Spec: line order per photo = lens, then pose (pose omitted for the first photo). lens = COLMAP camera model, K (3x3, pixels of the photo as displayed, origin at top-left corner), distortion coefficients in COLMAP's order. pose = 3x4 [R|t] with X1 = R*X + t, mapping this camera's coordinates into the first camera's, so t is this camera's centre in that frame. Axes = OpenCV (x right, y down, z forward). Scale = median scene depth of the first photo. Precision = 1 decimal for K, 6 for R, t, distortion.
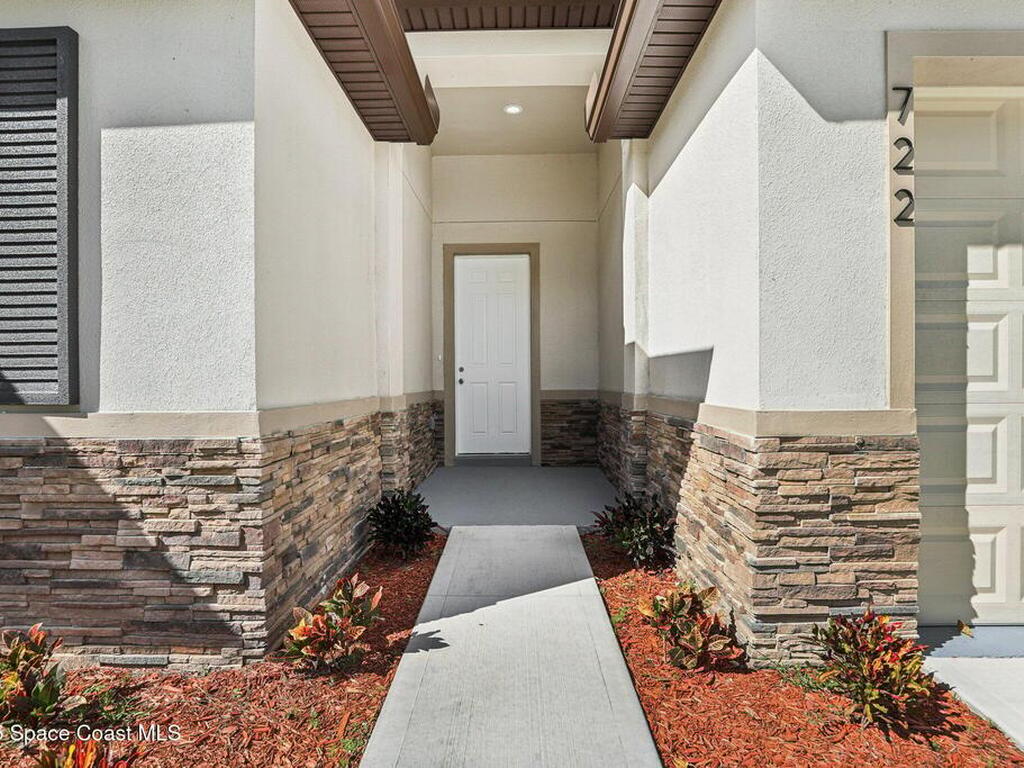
lens RADIAL K [[538.9, 0, 512.8], [0, 538.9, 379.8], [0, 0, 1]] dist [-0.023627, 0.000189]
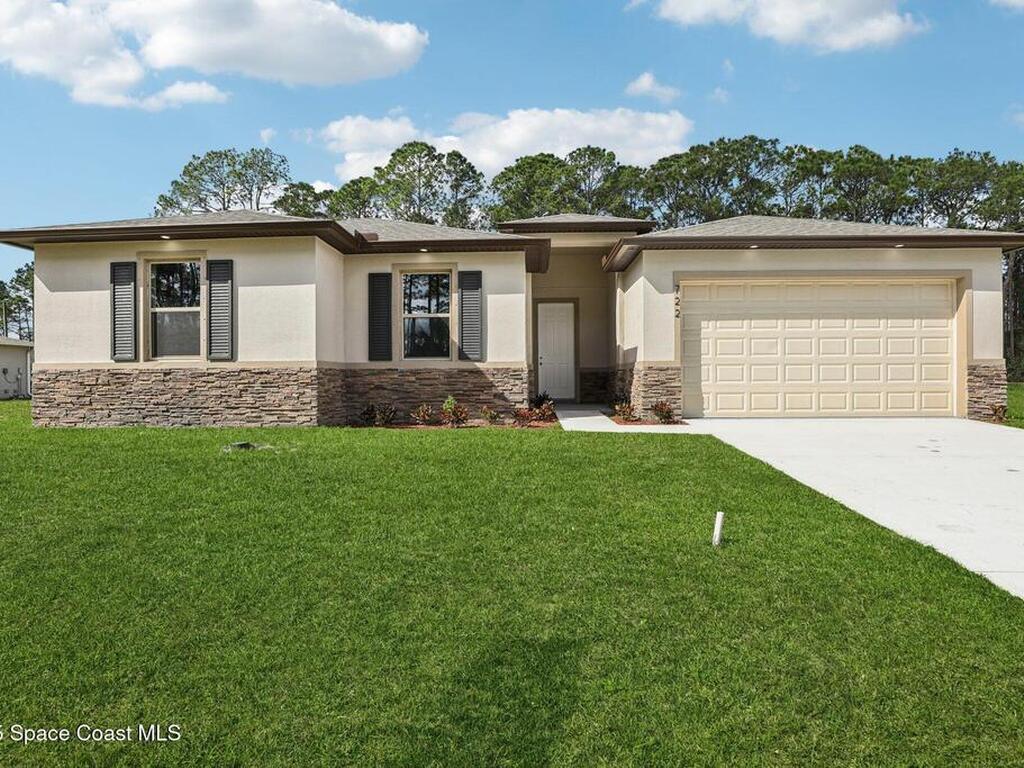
lens RADIAL K [[538.9, 0, 512.8], [0, 538.9, 379.8], [0, 0, 1]] dist [-0.023627, 0.000189]
pose [[0.999794, 0.000896, -0.020254, -0.491281], [-0.000994, 0.999988, -0.004836, 0.226833], [0.020249, 0.004855, 0.999783, -3.265766]]
